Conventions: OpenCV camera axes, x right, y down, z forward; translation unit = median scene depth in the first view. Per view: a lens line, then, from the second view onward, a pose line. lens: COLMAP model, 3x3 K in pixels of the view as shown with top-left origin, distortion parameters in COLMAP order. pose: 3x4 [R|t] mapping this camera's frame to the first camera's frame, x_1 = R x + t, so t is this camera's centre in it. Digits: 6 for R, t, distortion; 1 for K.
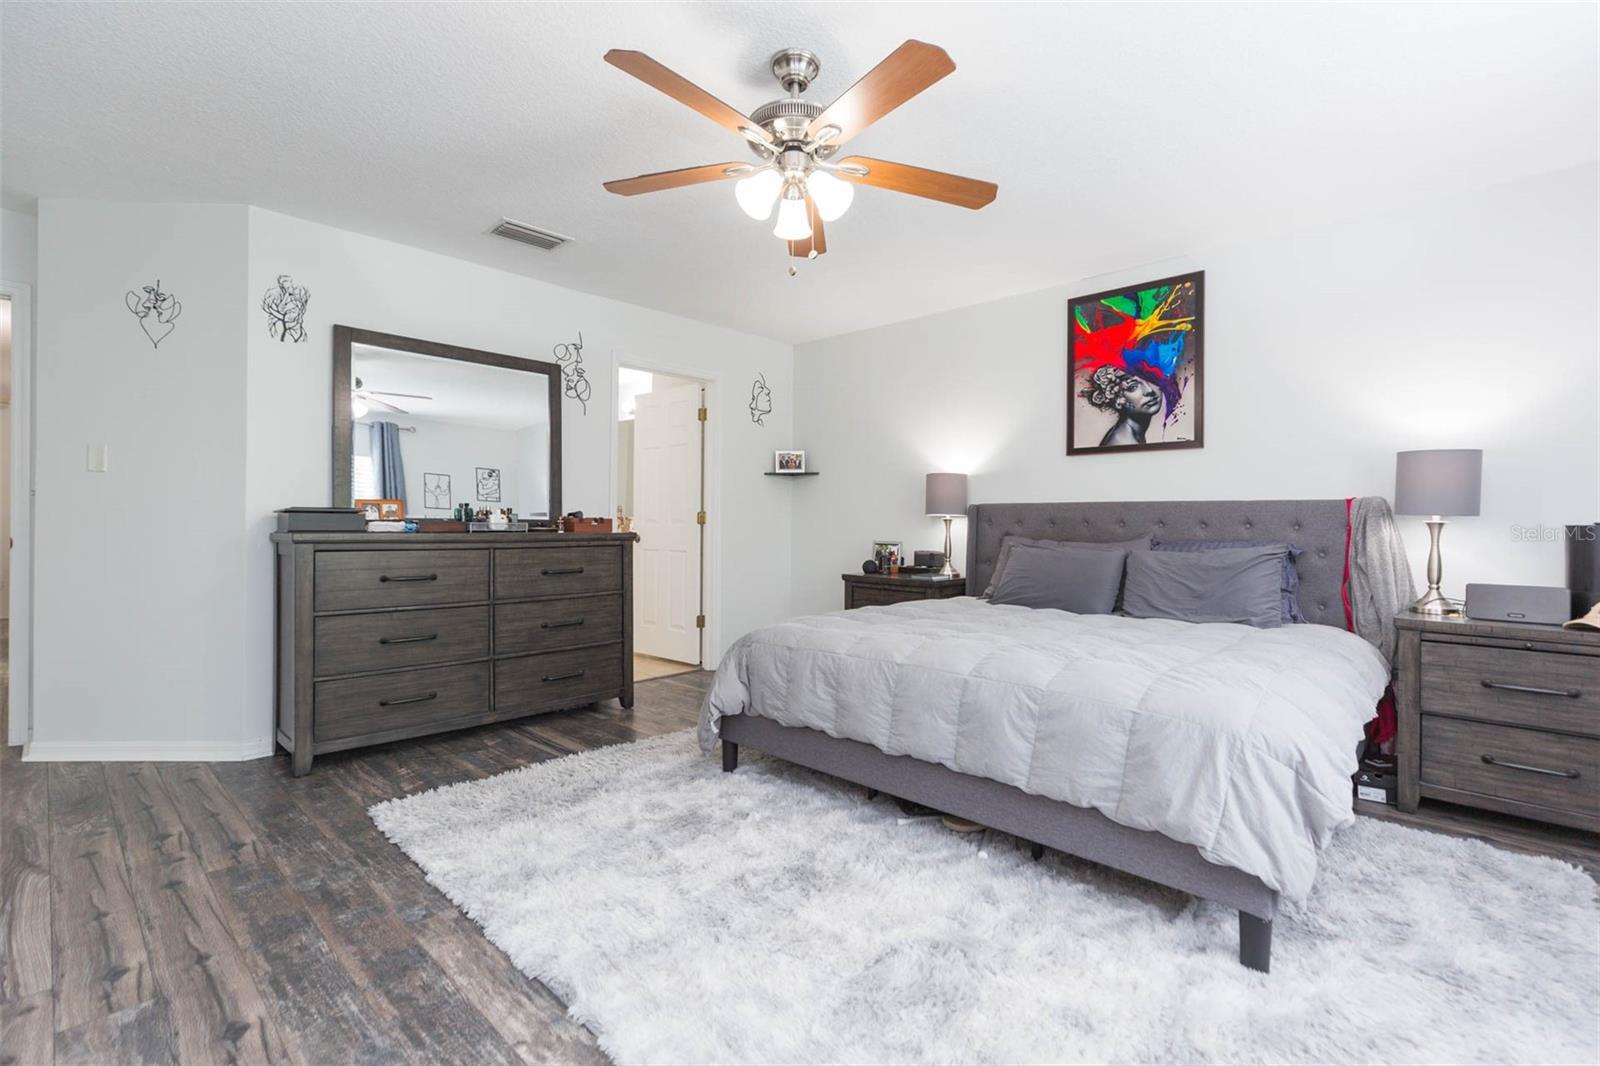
lens RADIAL K [[727.8, 0, 799.8], [0, 727.8, 518.3], [0, 0, 1]] dist [0.002584, -0.001056]
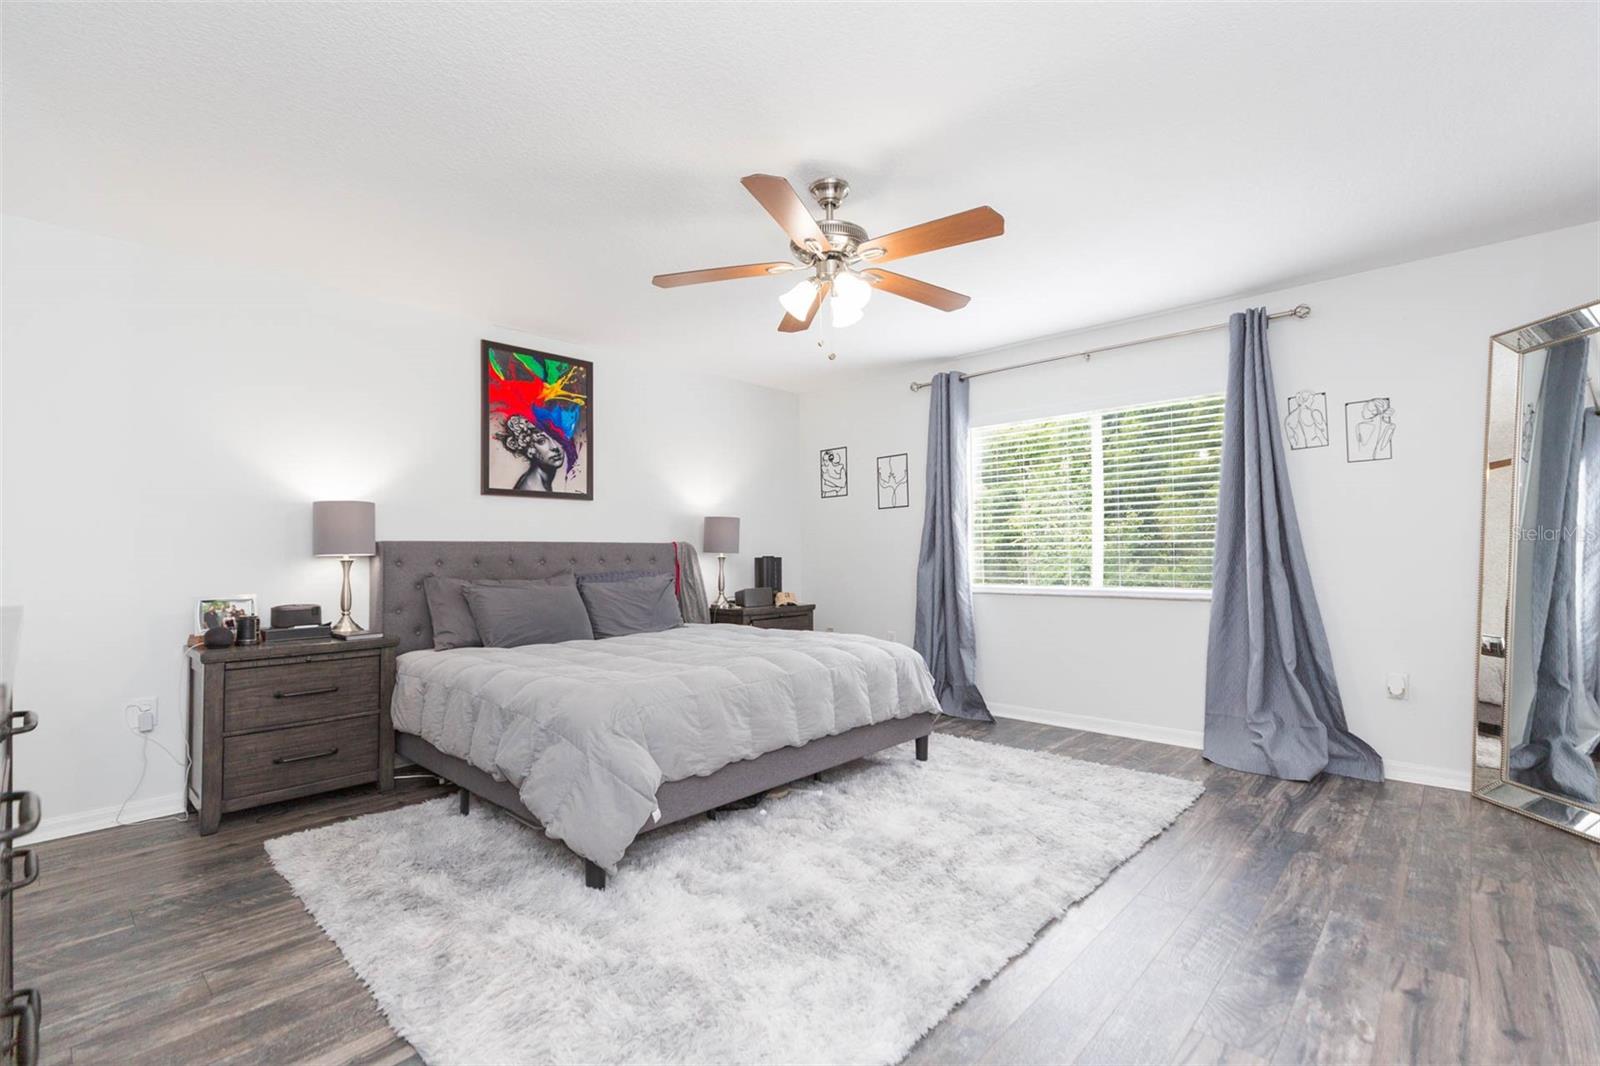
lens RADIAL K [[727.8, 0, 801.1], [0, 727.8, 545.9], [0, 0, 1]] dist [0.002584, -0.001056]
pose [[-0.033050, 0.004010, 0.999446, -0.717044], [0.006819, 0.999970, -0.003786, -0.009428], [-0.999430, 0.006690, -0.033076, 0.658792]]
